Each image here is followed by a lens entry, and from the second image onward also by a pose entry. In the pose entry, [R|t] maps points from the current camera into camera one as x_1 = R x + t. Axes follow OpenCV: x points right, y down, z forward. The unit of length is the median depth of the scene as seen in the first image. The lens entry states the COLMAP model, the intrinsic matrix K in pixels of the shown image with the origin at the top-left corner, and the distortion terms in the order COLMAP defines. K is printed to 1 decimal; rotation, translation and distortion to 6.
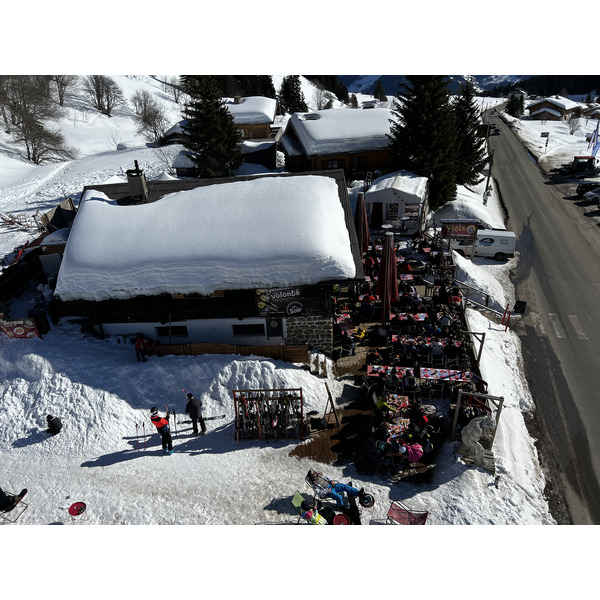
lens RADIAL K [[443.8, 0, 299.1], [0, 443.8, 301.6], [0, 0, 1]] dist [0.024269, -0.000053]
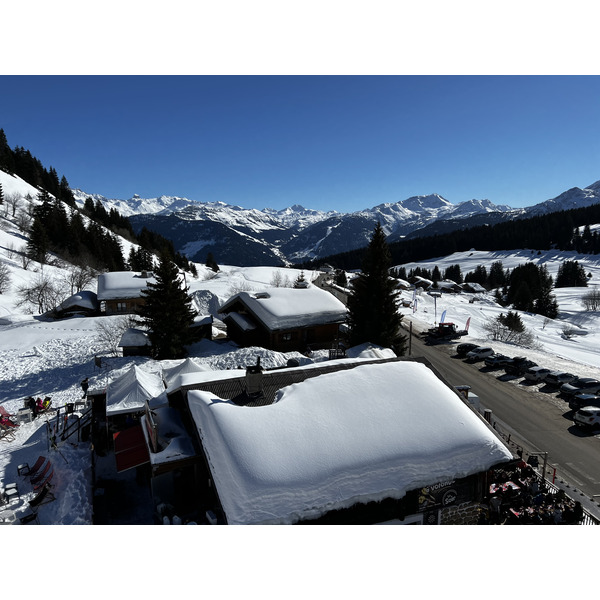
lens RADIAL K [[443.8, 0, 299.7], [0, 443.8, 302.3], [0, 0, 1]] dist [0.024269, -0.000053]
pose [[0.929007, -0.002614, 0.370052, -0.613694], [0.128068, 0.940455, -0.314869, -0.109748], [-0.347195, 0.339908, 0.874024, 0.089388]]
